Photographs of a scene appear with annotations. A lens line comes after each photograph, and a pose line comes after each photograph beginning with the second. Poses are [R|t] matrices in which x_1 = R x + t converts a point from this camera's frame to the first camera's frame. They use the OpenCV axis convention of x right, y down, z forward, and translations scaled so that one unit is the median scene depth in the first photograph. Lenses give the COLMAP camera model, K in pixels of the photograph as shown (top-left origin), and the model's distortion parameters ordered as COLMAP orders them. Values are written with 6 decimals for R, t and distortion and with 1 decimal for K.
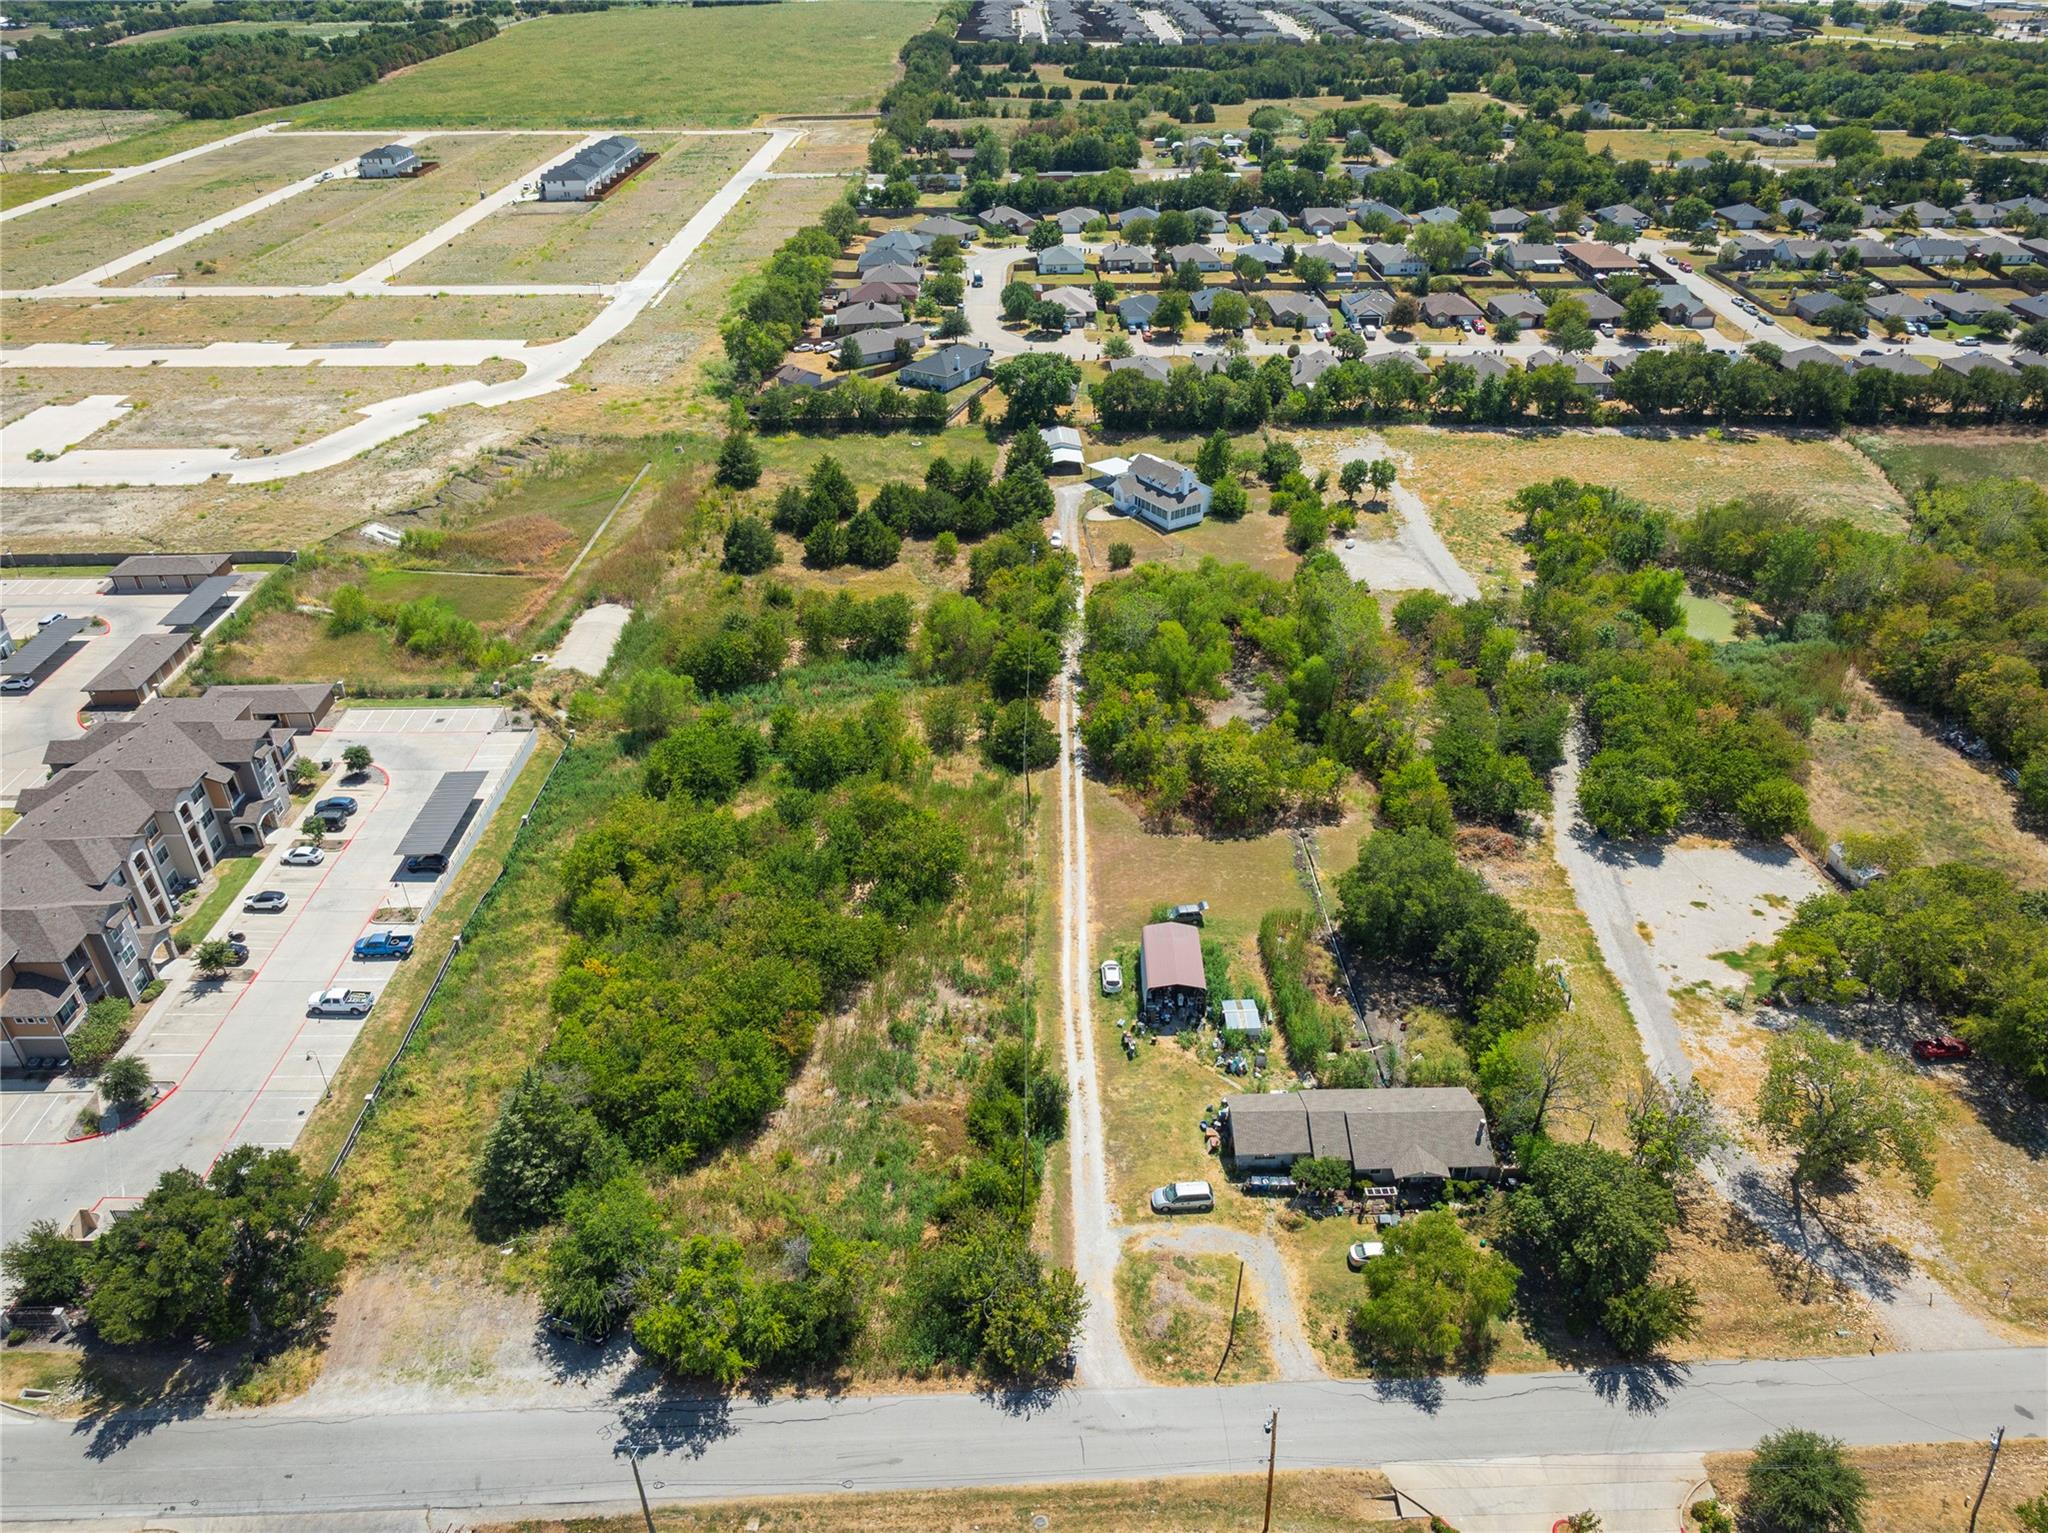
lens RADIAL K [[1446.6, 0, 1034.3], [0, 1446.6, 775.7], [0, 0, 1]] dist [-0.037748, 0.026174]
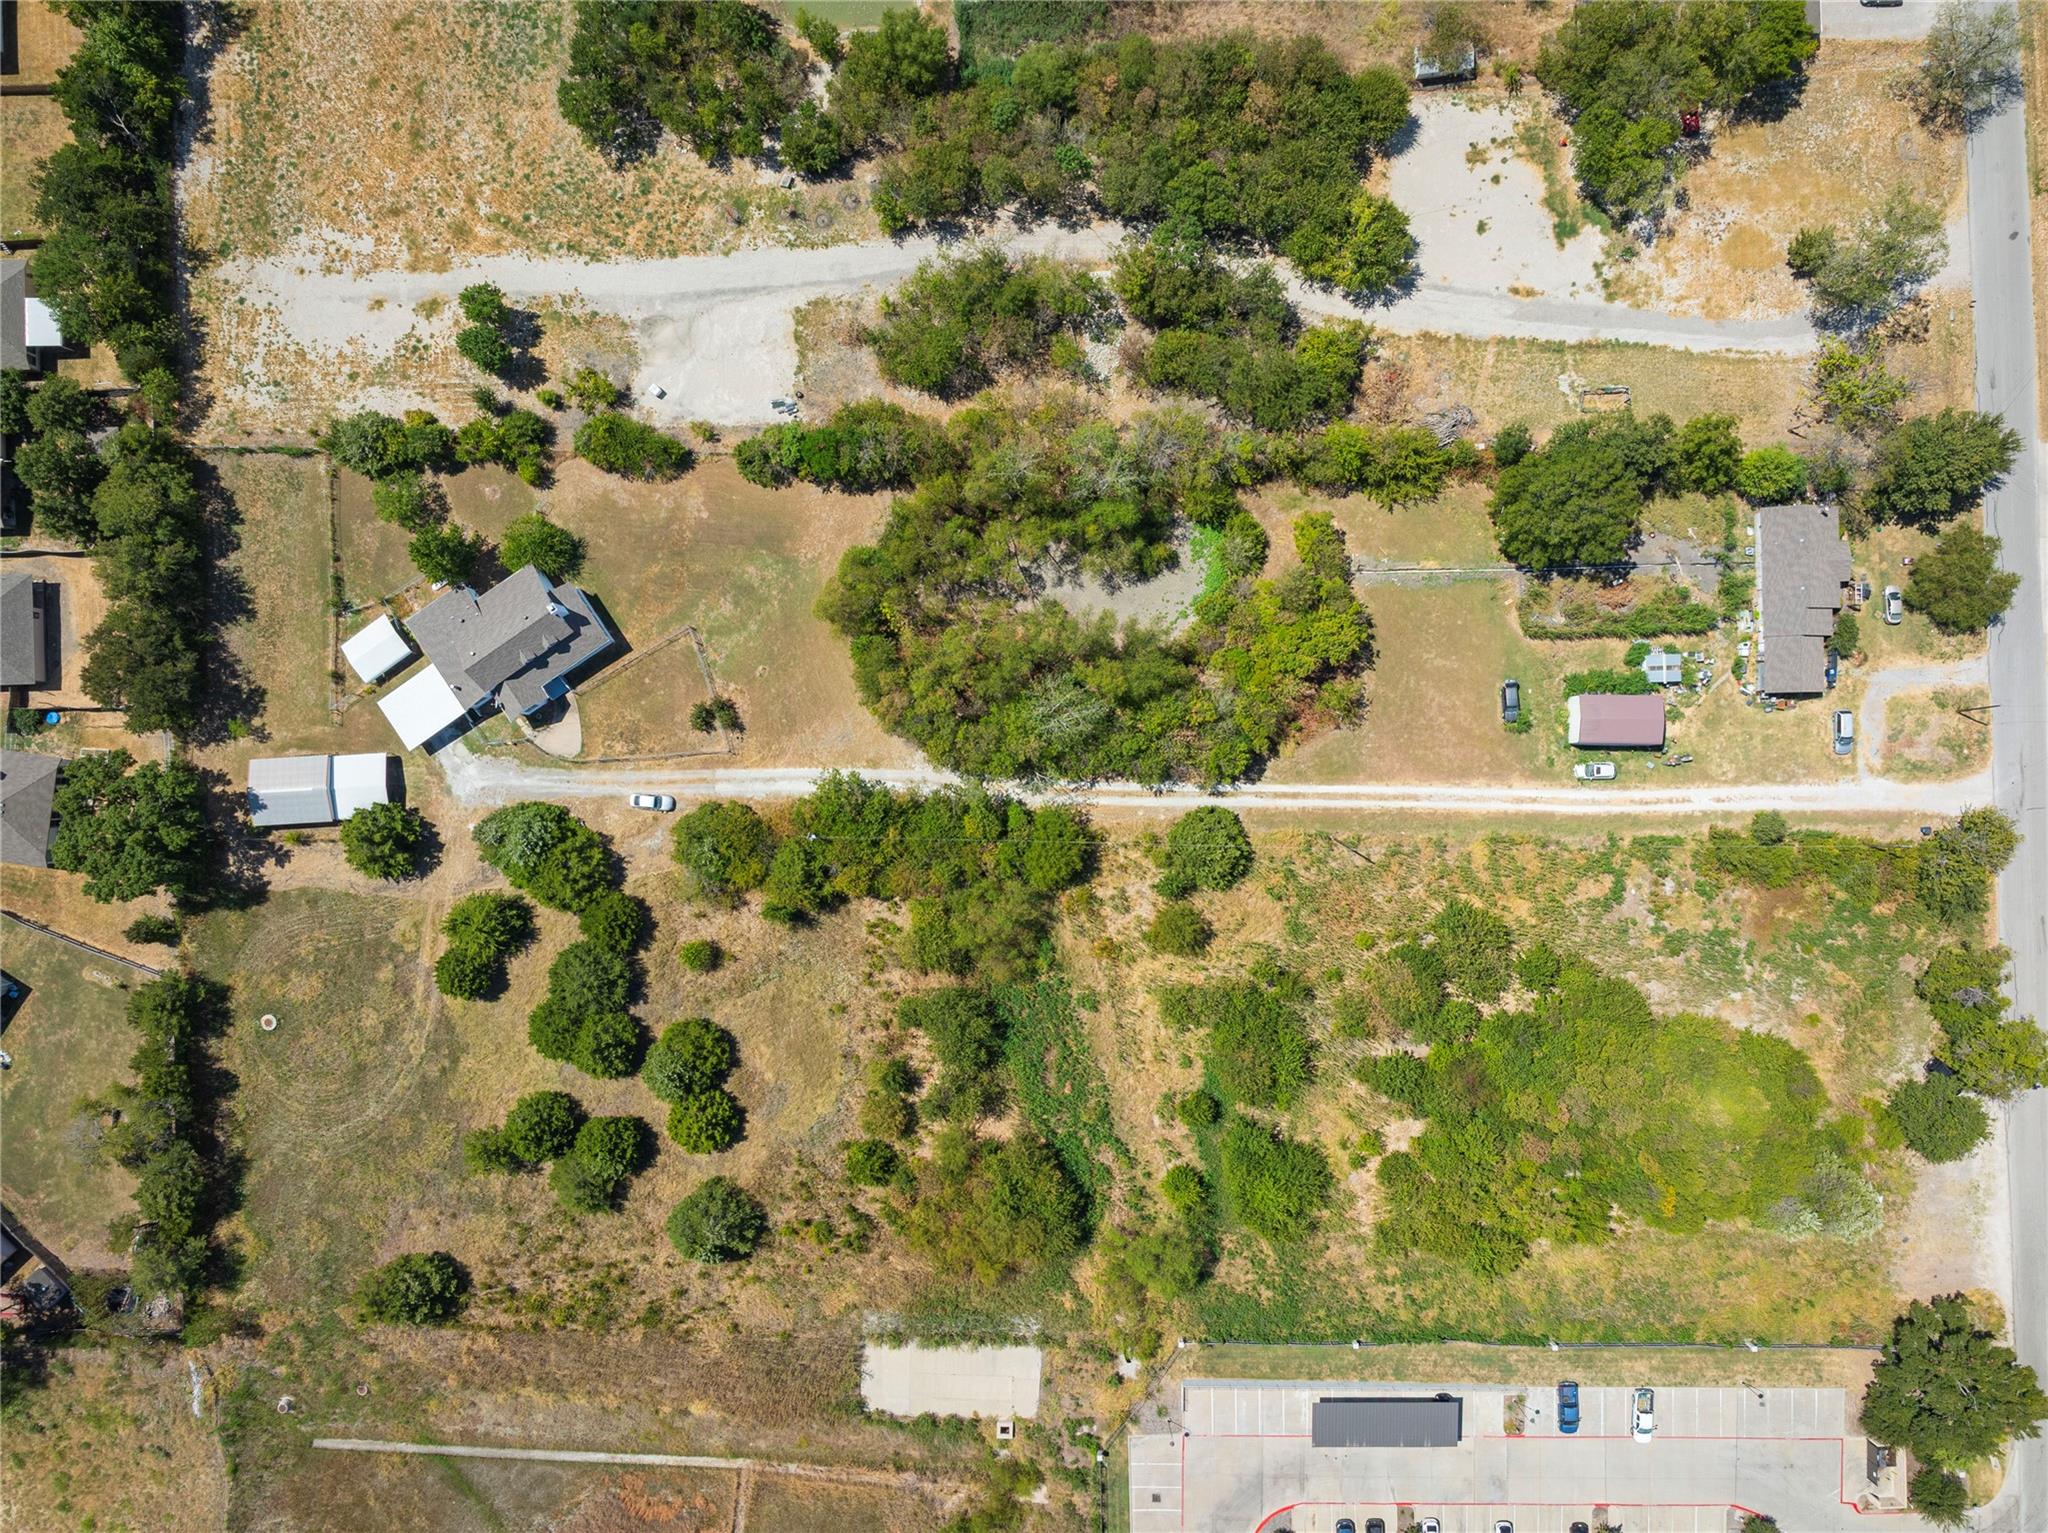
lens RADIAL K [[1446.6, 0, 1034.3], [0, 1446.6, 775.7], [0, 0, 1]] dist [-0.037748, 0.026174]
pose [[0.004479, -0.999940, 0.010042, 0.041485], [0.538207, 0.010874, 0.842743, -1.253505], [-0.842801, 0.001630, 0.538223, 0.870478]]
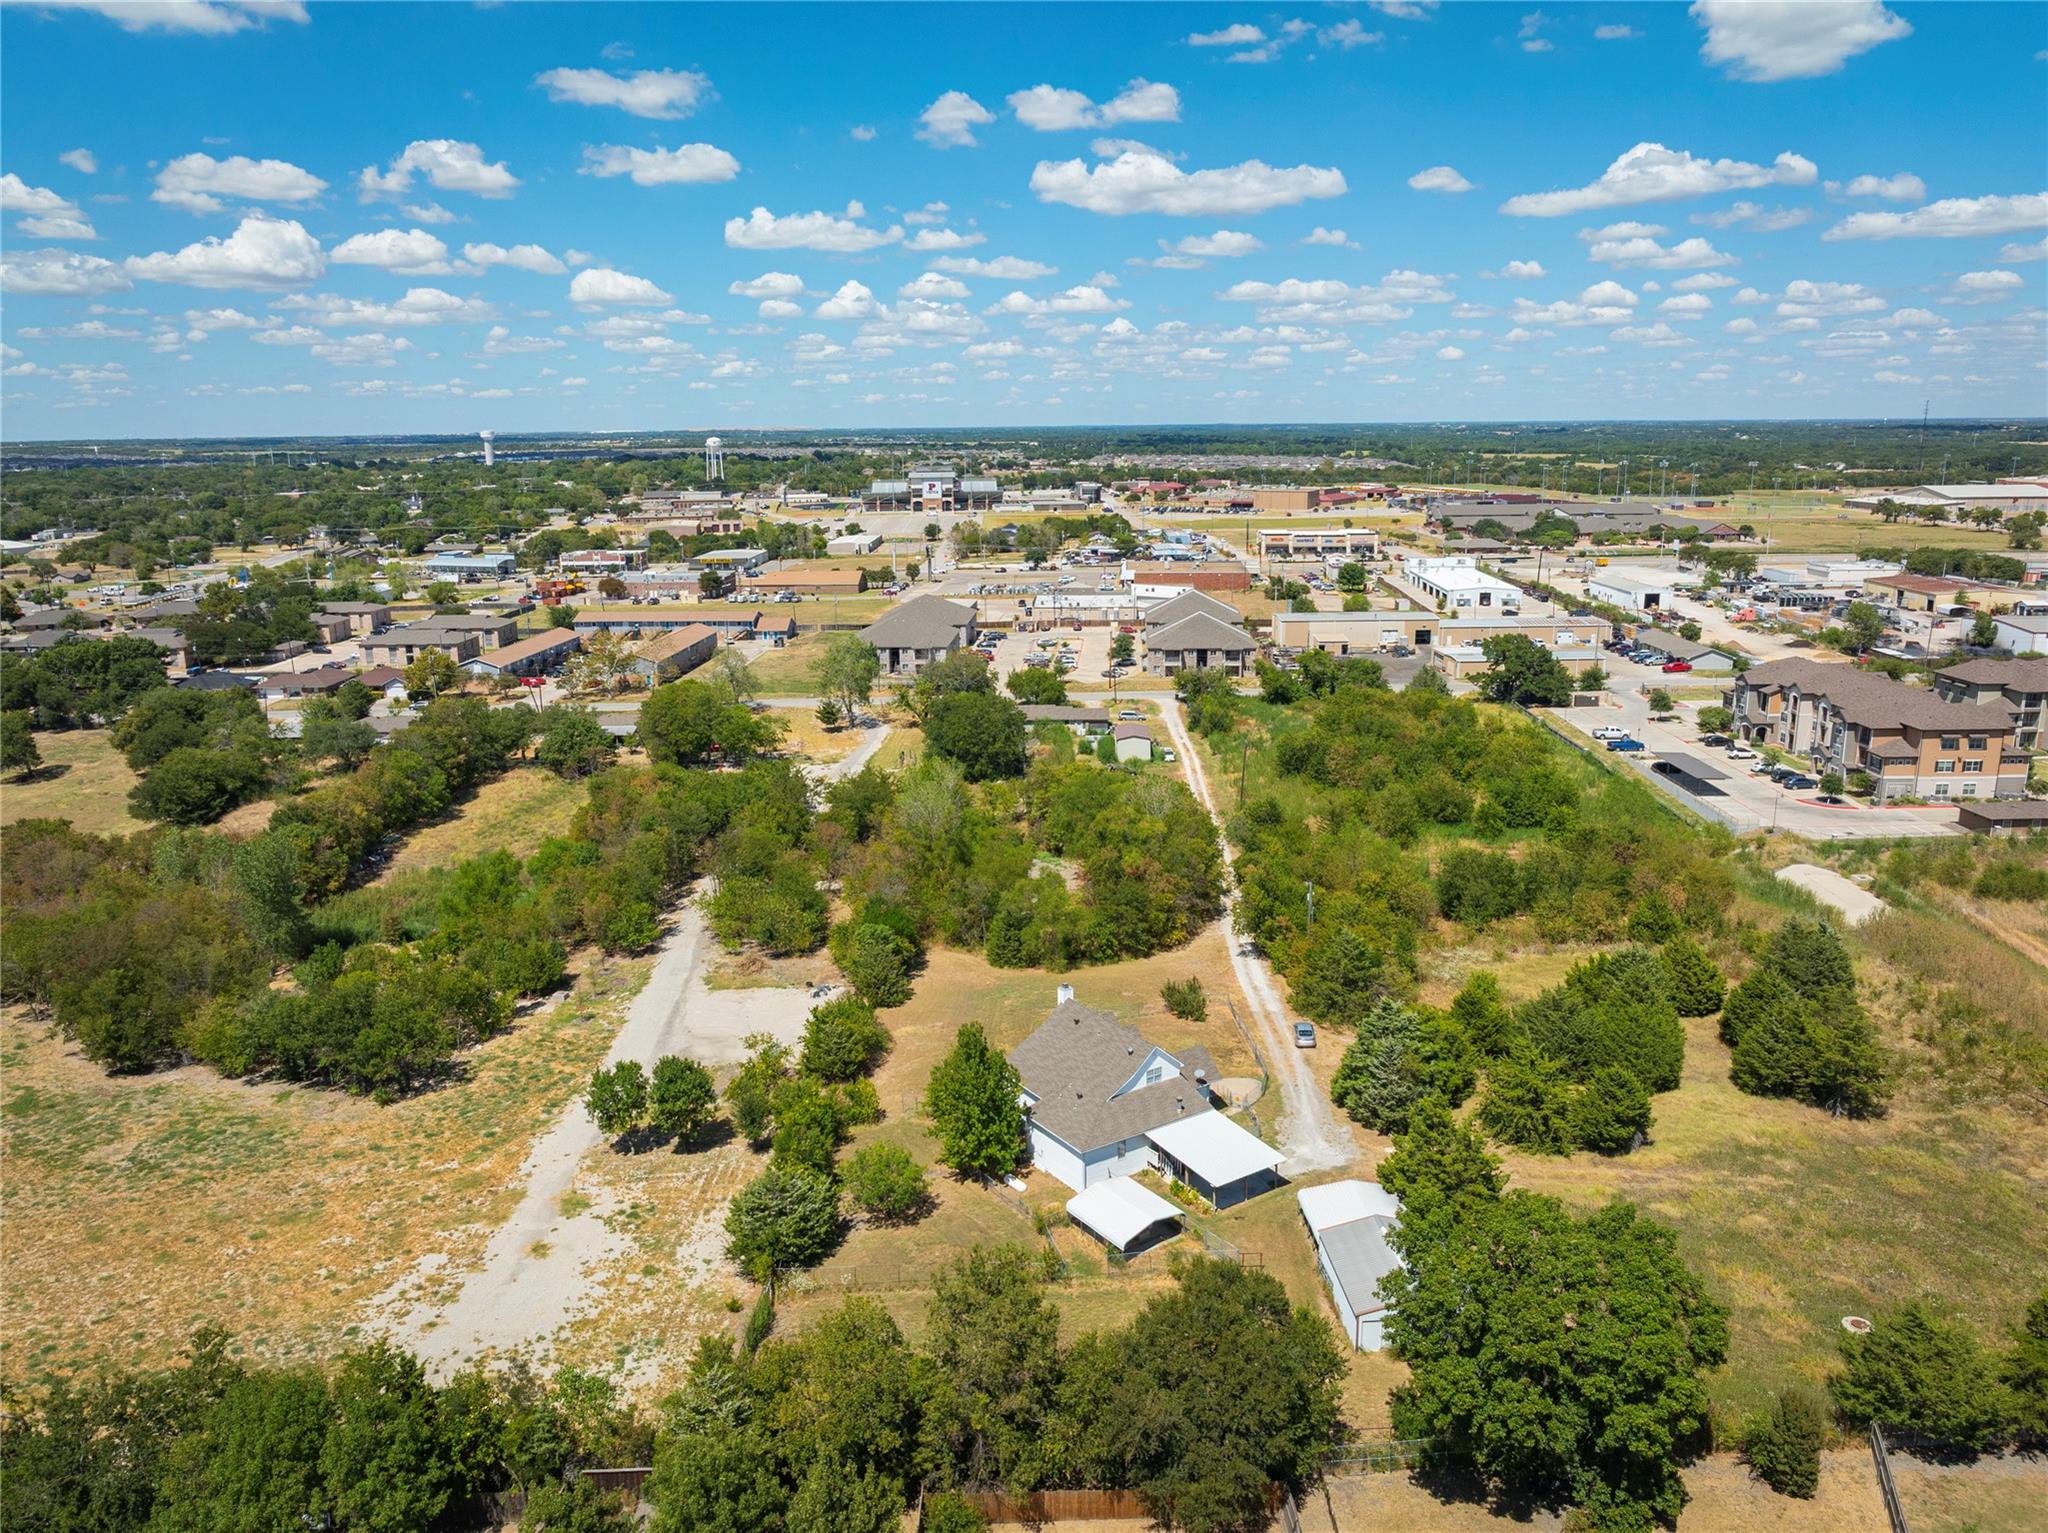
lens RADIAL K [[1446.6, 0, 1034.3], [0, 1446.6, 775.7], [0, 0, 1]] dist [-0.037748, 0.026174]
pose [[-0.999134, 0.028449, 0.030367, 0.182823], [0.041607, 0.672609, 0.738828, -1.226870], [0.000593, 0.739451, -0.673210, 2.455783]]
